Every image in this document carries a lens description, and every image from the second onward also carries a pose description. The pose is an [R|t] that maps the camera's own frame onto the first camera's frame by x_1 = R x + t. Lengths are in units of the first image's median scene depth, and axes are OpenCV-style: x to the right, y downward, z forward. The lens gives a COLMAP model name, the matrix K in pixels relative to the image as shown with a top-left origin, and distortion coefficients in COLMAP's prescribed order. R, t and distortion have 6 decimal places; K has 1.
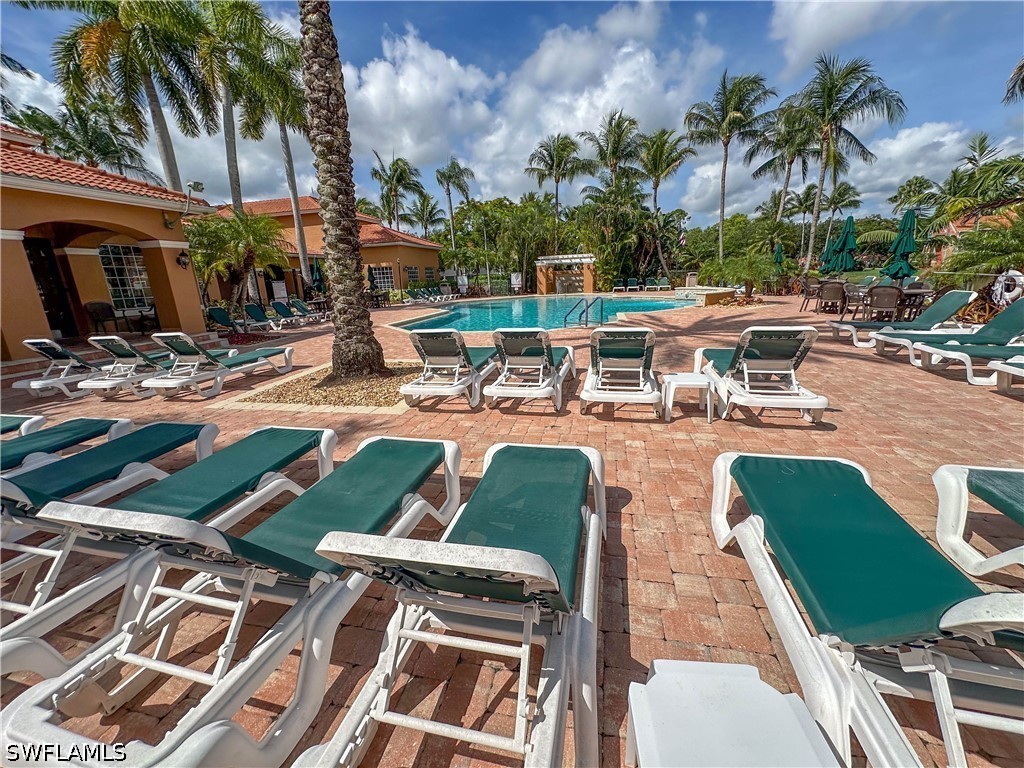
lens RADIAL K [[401.5, 0, 516.8], [0, 401.5, 378.7], [0, 0, 1]] dist [-0.000320, 0.000160]
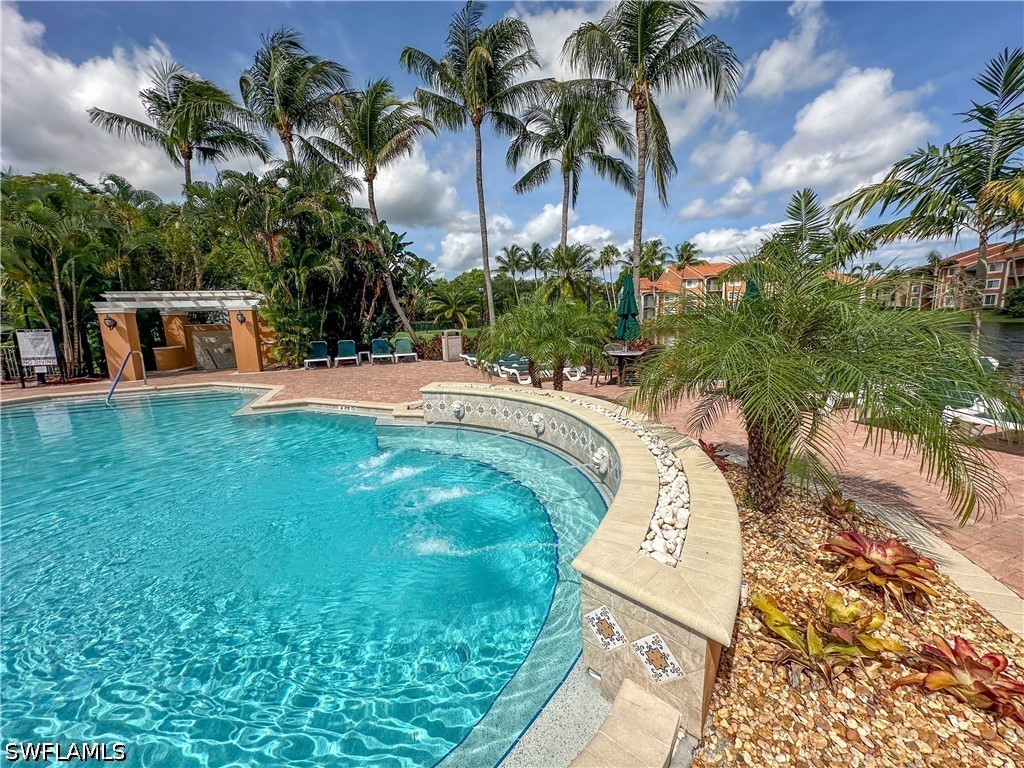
lens RADIAL K [[401.5, 0, 516.8], [0, 401.5, 378.7], [0, 0, 1]] dist [-0.000320, 0.000160]
pose [[0.831965, -0.070795, 0.550294, 0.179645], [0.137453, 0.987207, -0.080807, -0.124686], [-0.537533, 0.142868, 0.831052, 0.442831]]
